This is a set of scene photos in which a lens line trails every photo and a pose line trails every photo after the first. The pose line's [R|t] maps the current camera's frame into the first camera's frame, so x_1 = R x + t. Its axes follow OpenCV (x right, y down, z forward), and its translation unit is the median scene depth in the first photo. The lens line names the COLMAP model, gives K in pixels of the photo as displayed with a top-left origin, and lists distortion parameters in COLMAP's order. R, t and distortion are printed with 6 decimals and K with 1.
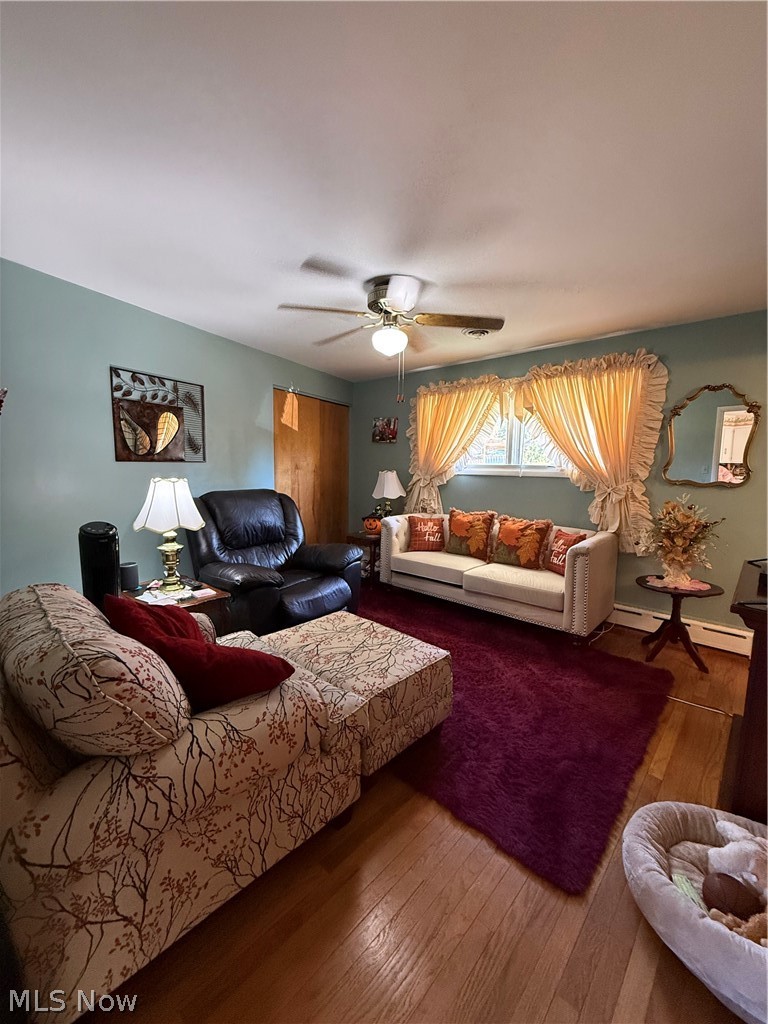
lens RADIAL K [[408.0, 0, 385.8], [0, 408.0, 509.6], [0, 0, 1]] dist [0.000788, 0.000201]
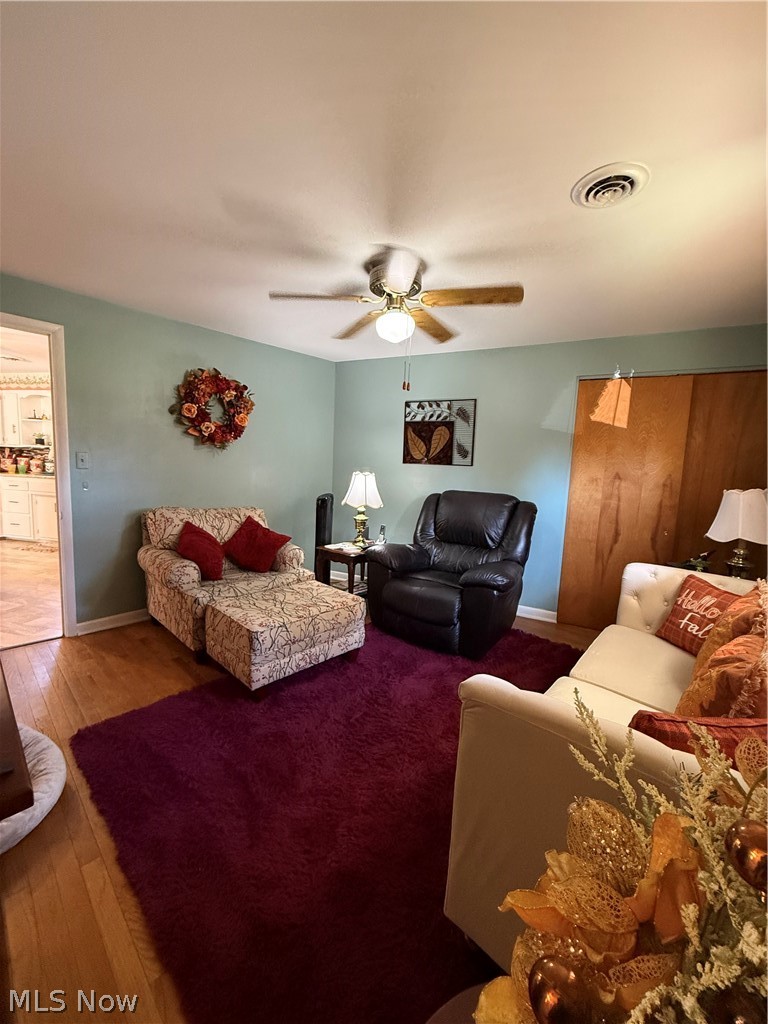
lens RADIAL K [[408.0, 0, 386.3], [0, 408.0, 514.6], [0, 0, 1]] dist [0.000788, 0.000201]
pose [[0.007336, 0.114943, -0.993345, 0.825602], [-0.148734, 0.982447, 0.112584, -0.087654], [0.988850, 0.146918, 0.024304, 0.879551]]
